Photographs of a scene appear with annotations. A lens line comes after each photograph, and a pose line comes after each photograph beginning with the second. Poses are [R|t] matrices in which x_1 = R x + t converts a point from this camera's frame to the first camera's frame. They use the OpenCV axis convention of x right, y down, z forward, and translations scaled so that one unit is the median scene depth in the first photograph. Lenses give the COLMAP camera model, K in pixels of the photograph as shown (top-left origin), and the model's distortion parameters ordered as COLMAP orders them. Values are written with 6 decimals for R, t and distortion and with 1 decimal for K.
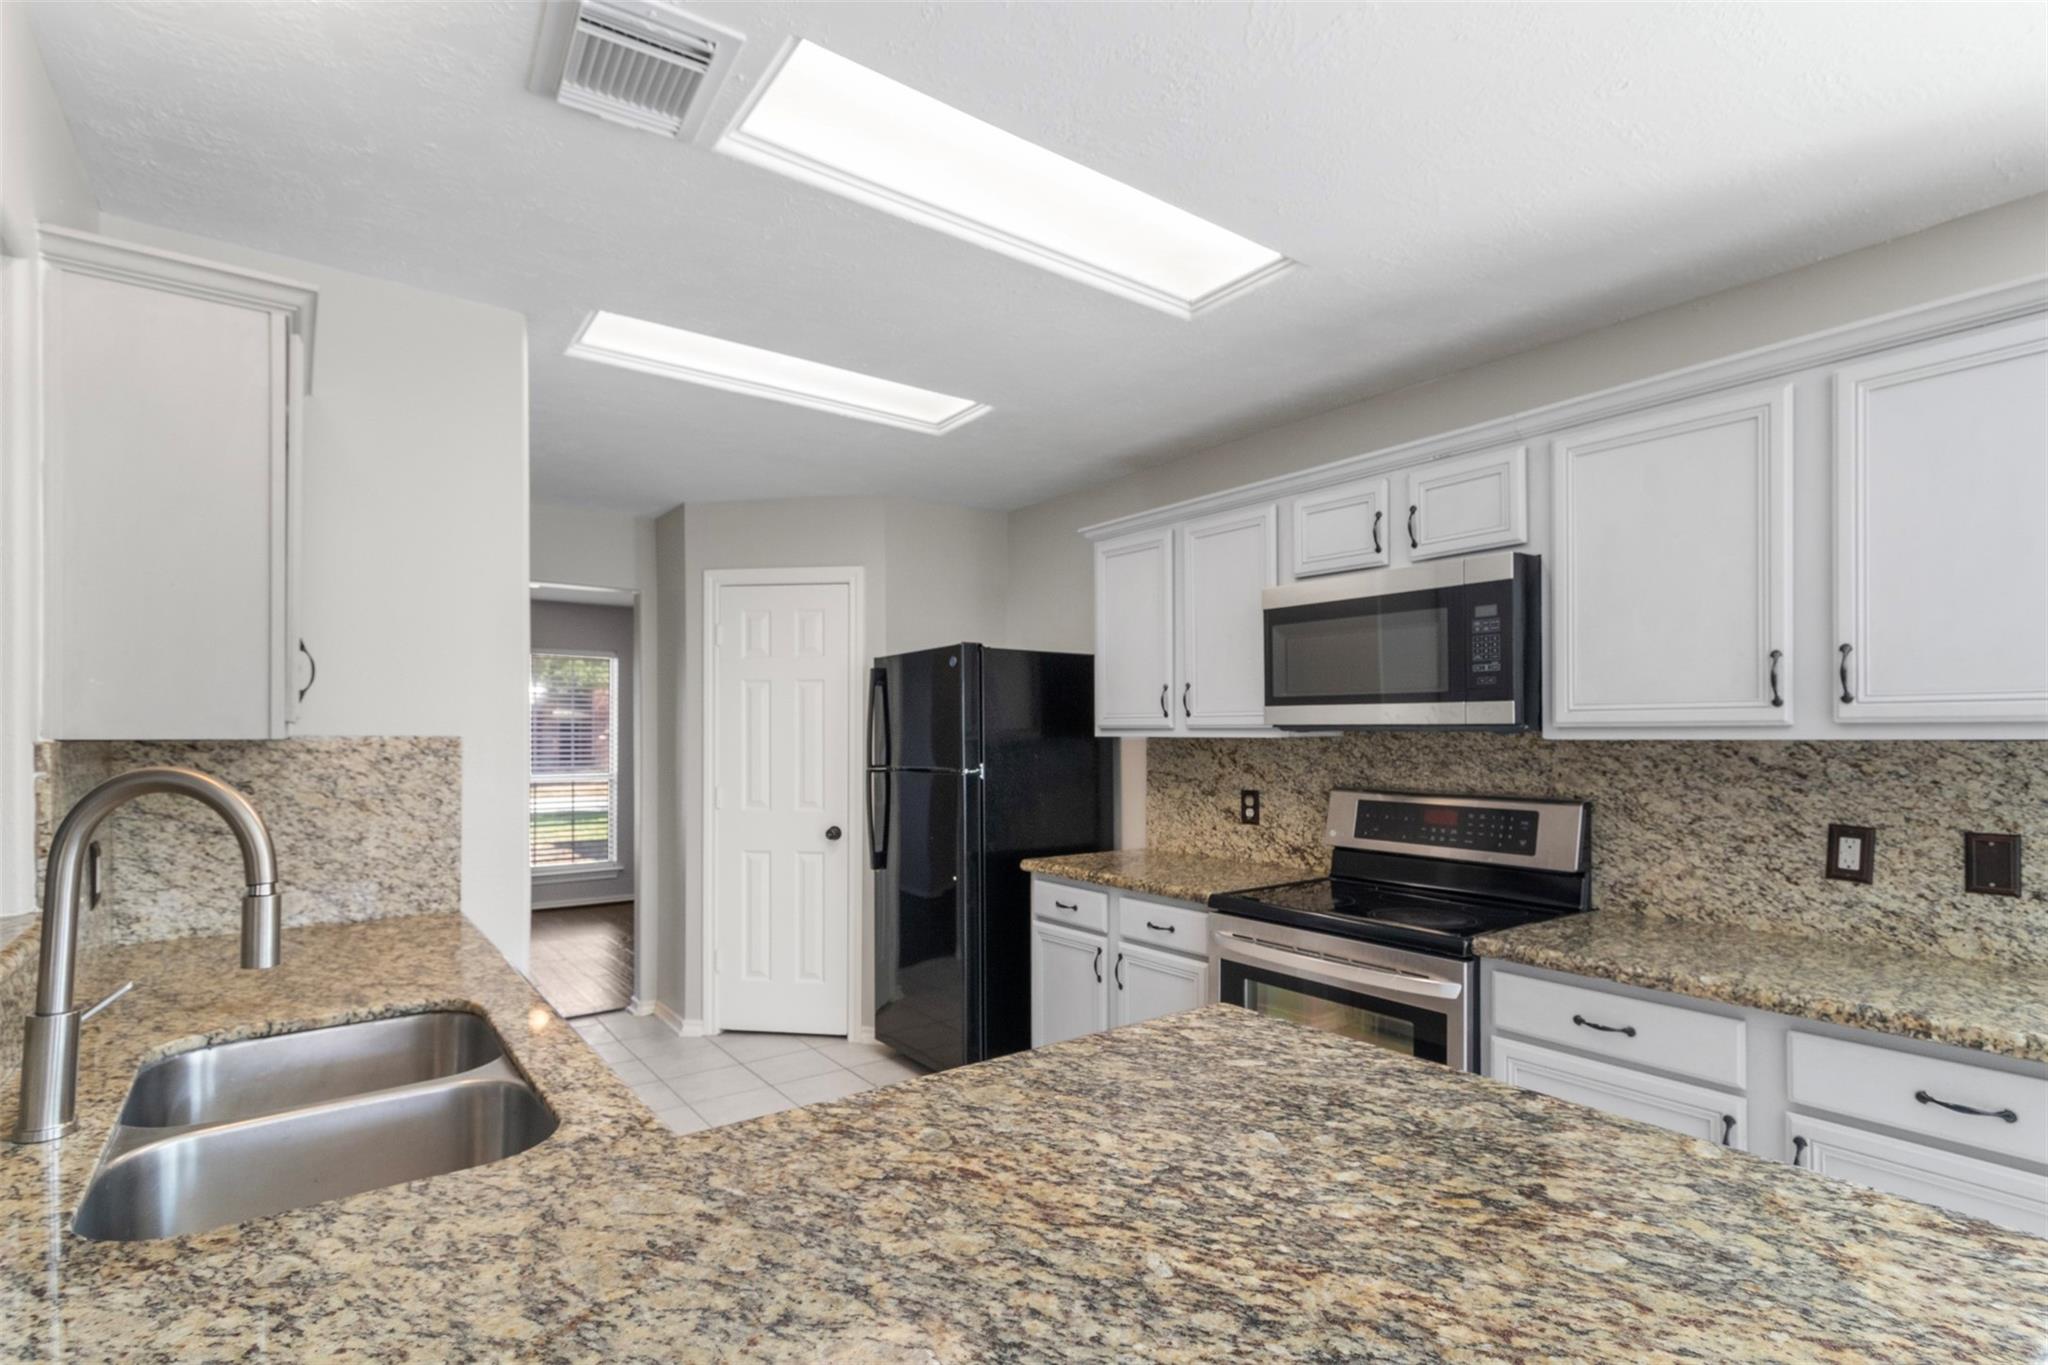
lens RADIAL K [[979.1, 0, 1028.4], [0, 979.1, 720.0], [0, 0, 1]] dist [0.015825, -0.000170]
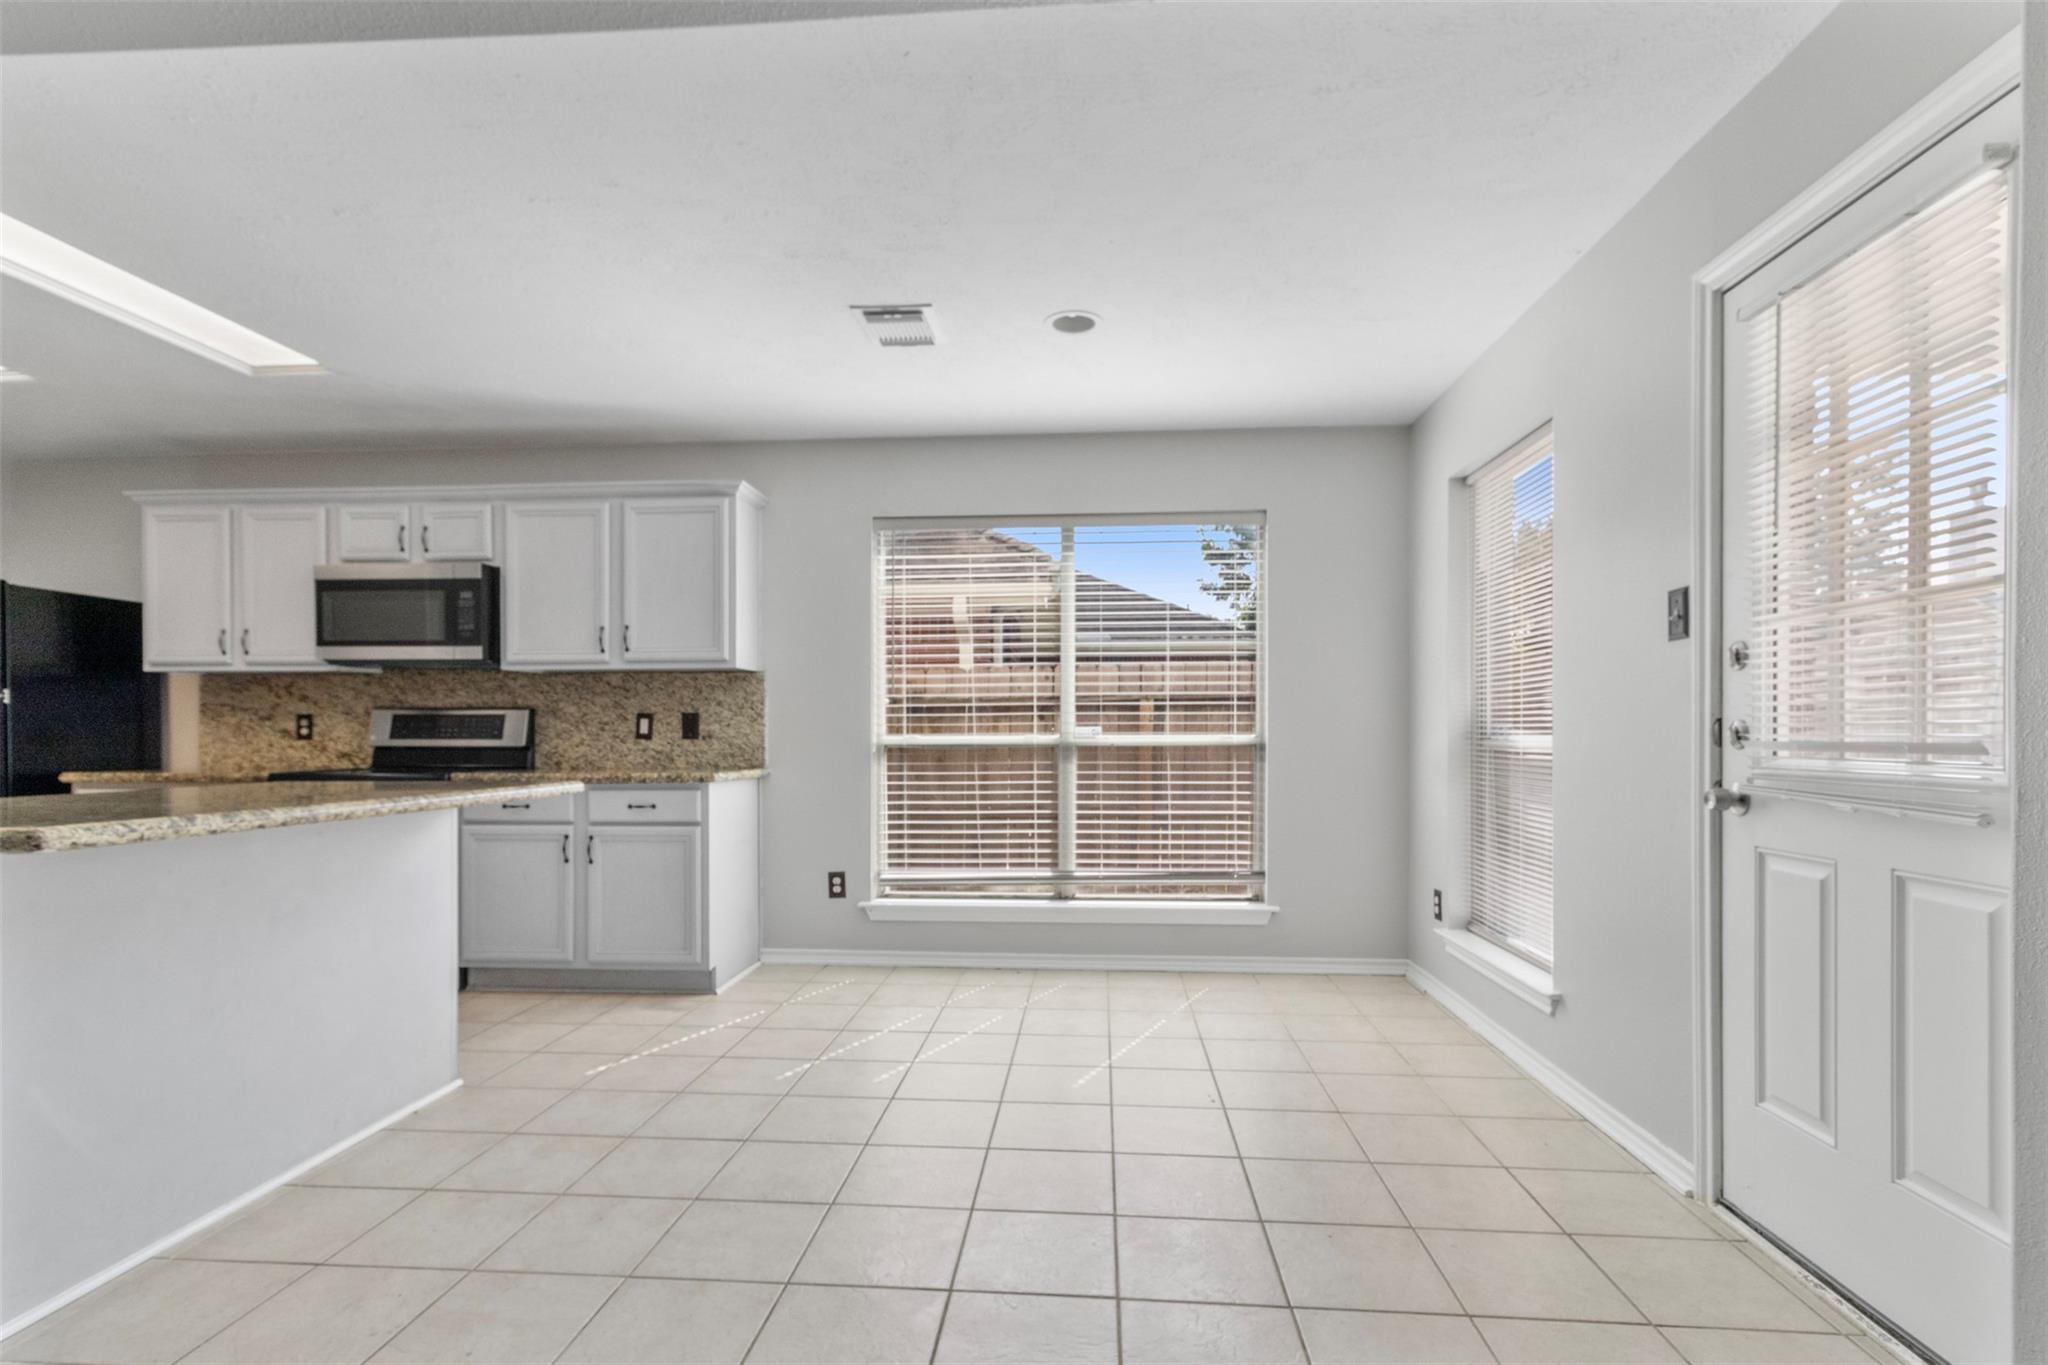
lens RADIAL K [[979.1, 0, 1022.9], [0, 979.1, 737.3], [0, 0, 1]] dist [0.015825, -0.000170]
pose [[0.663936, -0.002104, 0.747786, -0.166561], [-0.009618, 0.999889, 0.011353, 0.100018], [-0.747727, -0.014730, 0.663842, -0.800242]]
